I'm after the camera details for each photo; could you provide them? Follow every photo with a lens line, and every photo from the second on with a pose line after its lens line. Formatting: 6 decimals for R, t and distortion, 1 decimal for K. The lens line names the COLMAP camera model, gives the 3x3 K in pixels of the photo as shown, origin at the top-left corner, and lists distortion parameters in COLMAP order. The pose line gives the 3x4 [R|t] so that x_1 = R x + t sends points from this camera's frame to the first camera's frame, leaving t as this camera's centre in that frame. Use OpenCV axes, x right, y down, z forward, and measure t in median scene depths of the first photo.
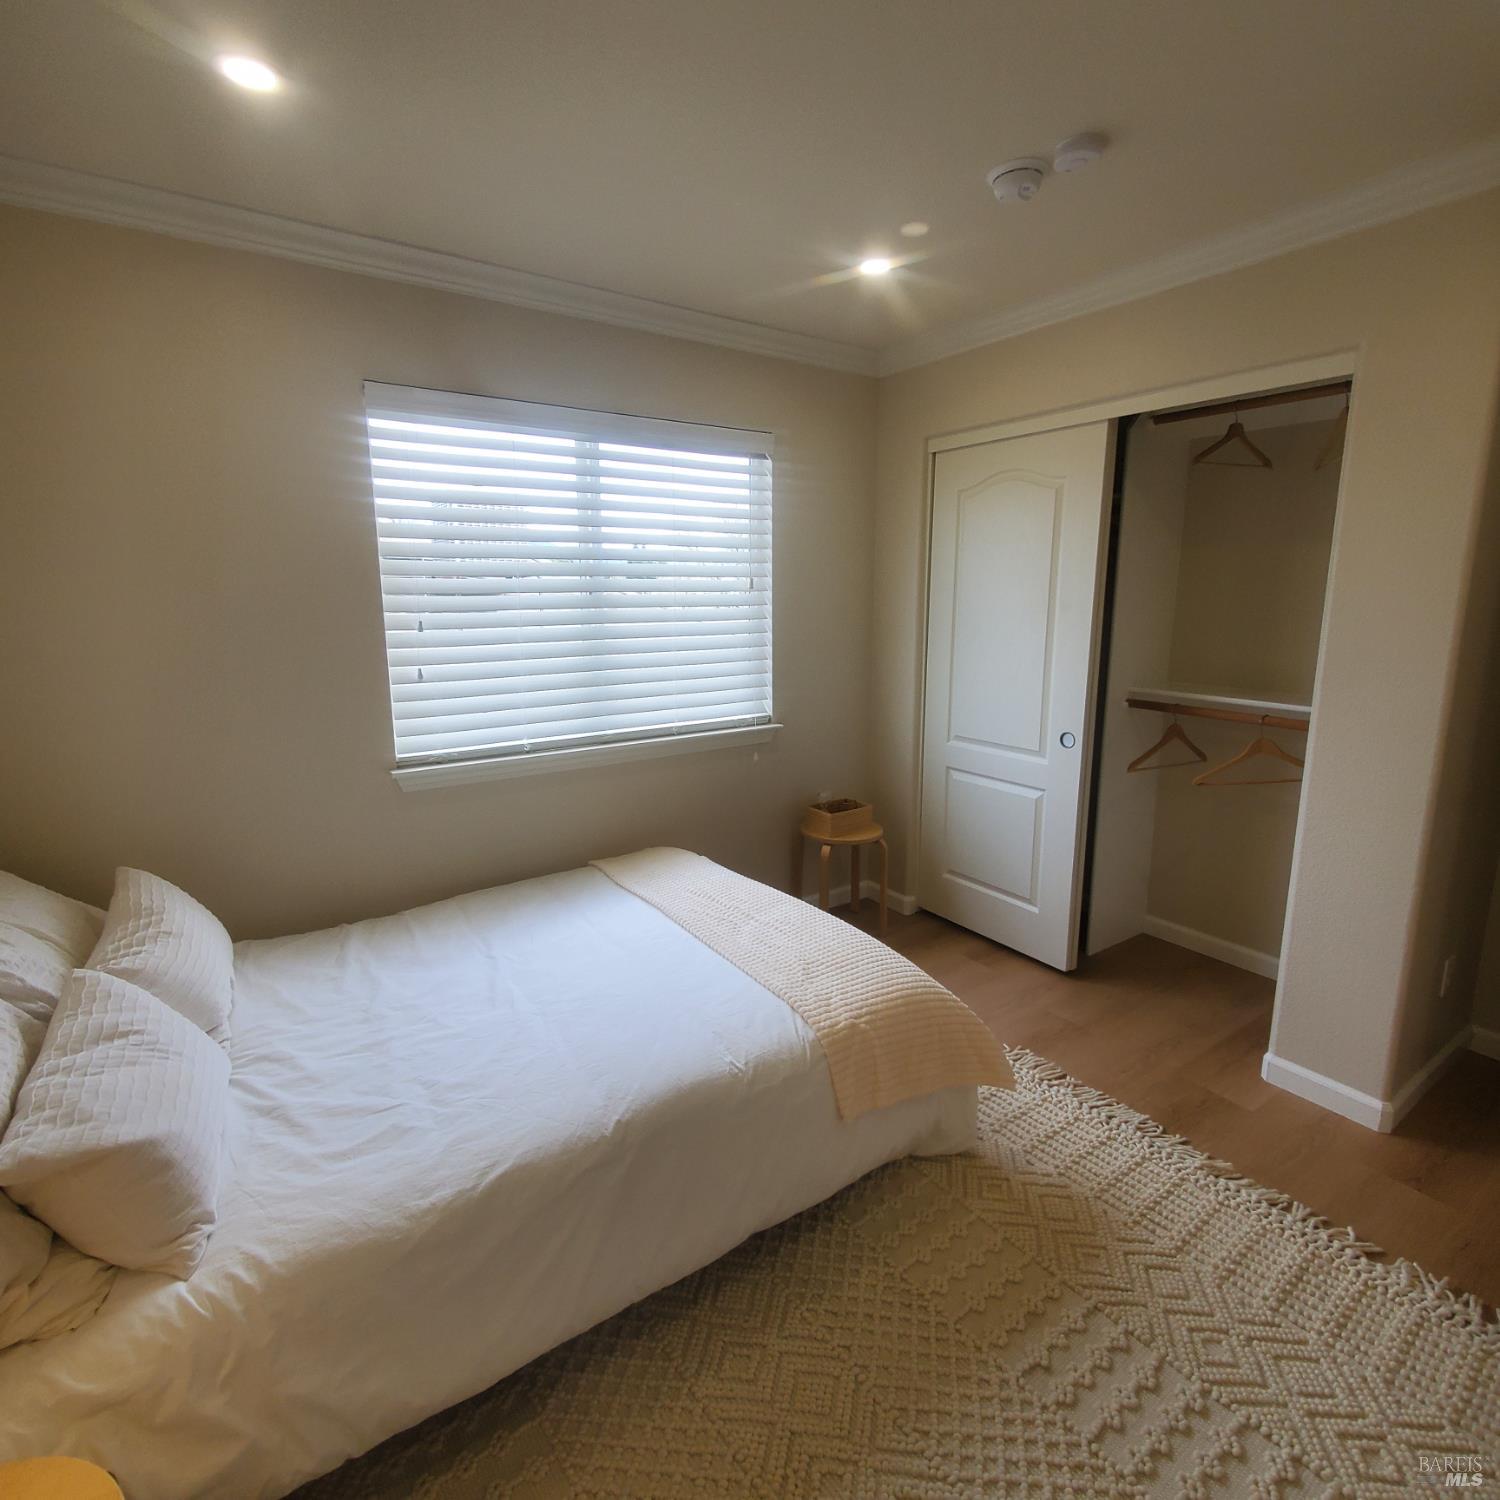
lens RADIAL K [[797.0, 0, 744.1], [0, 797.0, 739.3], [0, 0, 1]] dist [0.000124, -0.003626]
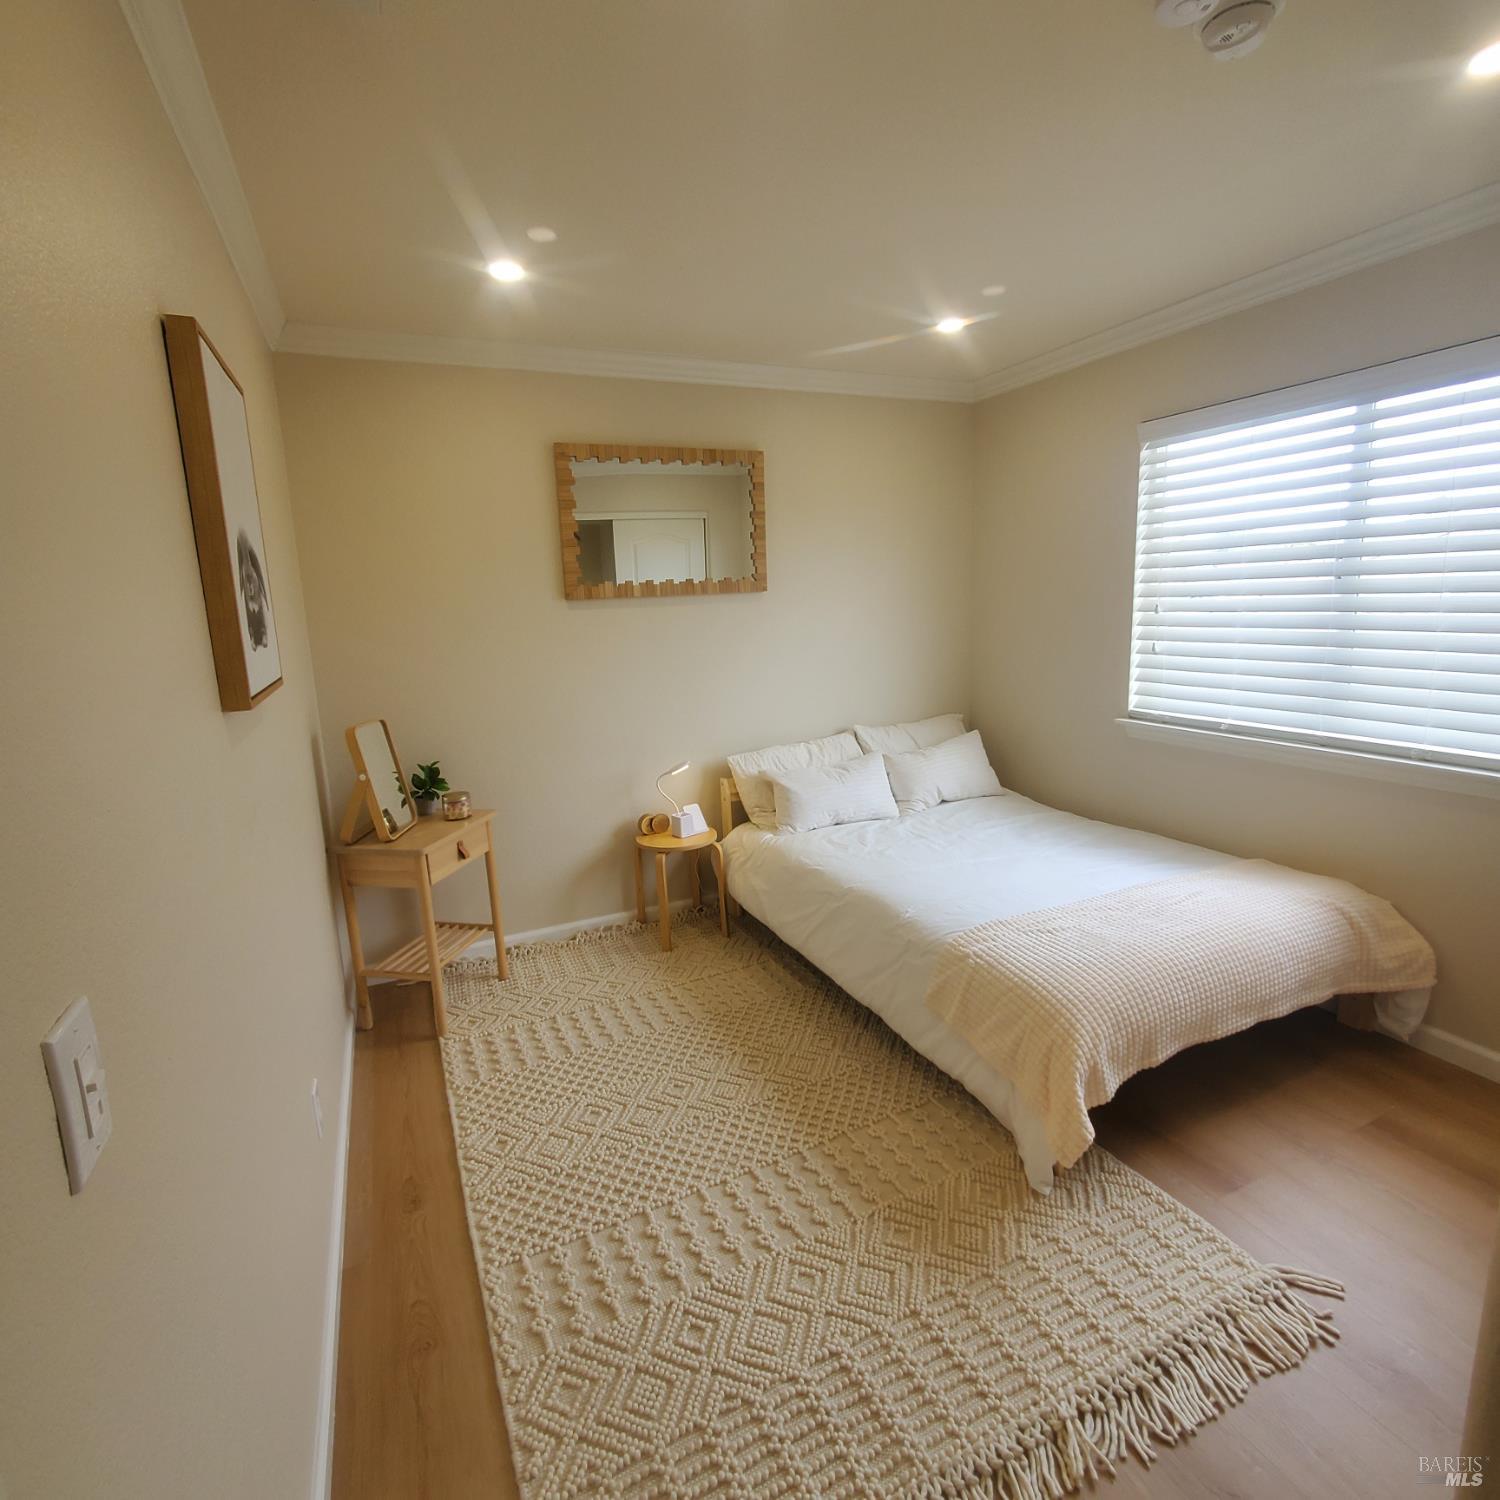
lens RADIAL K [[797.0, 0, 743.2], [0, 797.0, 753.0], [0, 0, 1]] dist [0.000124, -0.003626]
pose [[-0.178108, 0.198062, -0.963872, 0.948396], [-0.145750, 0.963419, 0.224901, -0.110085], [0.973157, 0.180541, -0.142725, 0.584256]]
